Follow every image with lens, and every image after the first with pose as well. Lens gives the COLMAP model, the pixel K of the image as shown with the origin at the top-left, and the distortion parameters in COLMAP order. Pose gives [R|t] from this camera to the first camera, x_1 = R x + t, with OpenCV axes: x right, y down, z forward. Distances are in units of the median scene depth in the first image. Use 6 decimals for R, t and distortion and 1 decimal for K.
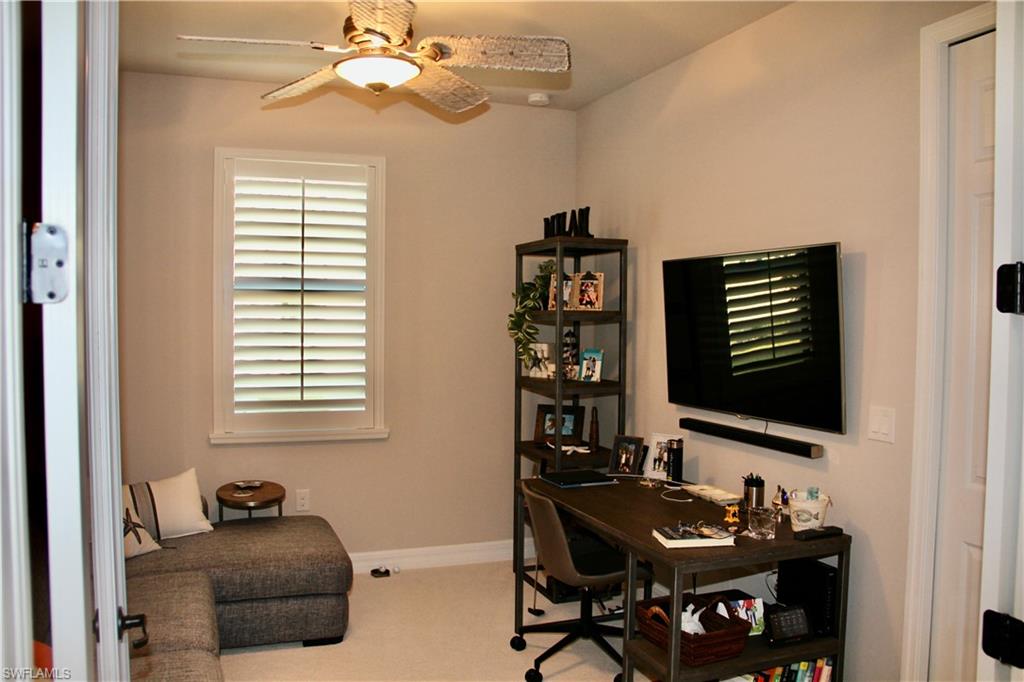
lens RADIAL K [[853.4, 0, 506.9], [0, 853.4, 343.2], [0, 0, 1]] dist [-0.169330, 0.129690]
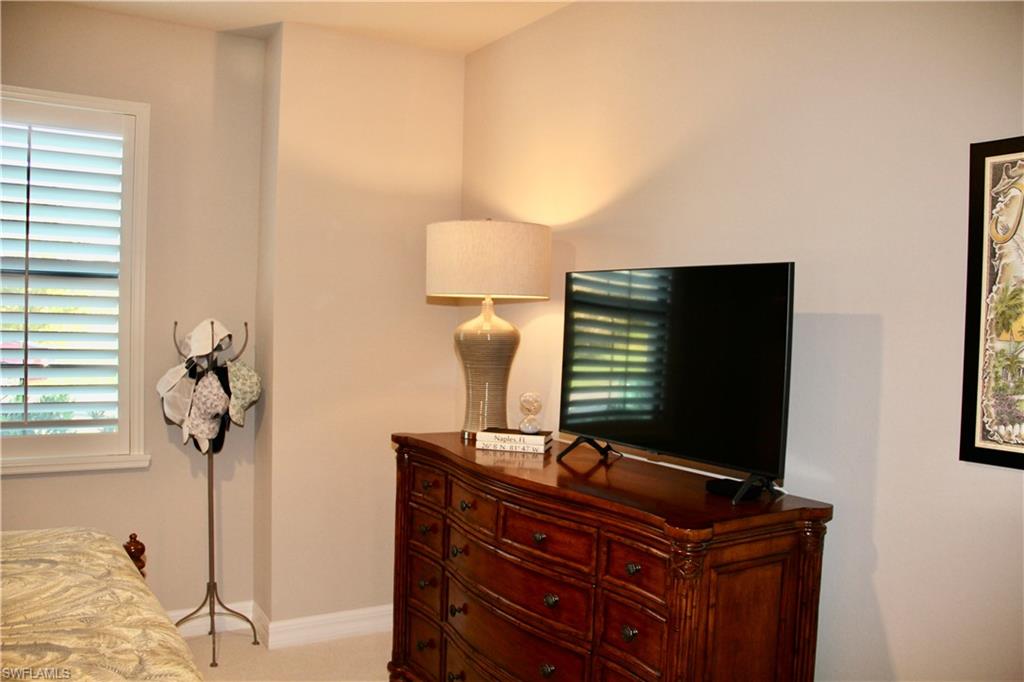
lens RADIAL K [[853.4, 0, 512.7], [0, 853.4, 345.8], [0, 0, 1]] dist [-0.169330, 0.129690]
pose [[0.970912, 0.010475, 0.239206, 0.001009], [-0.013438, 0.999852, 0.010758, -0.014152], [-0.239058, -0.013659, 0.970909, 0.223594]]
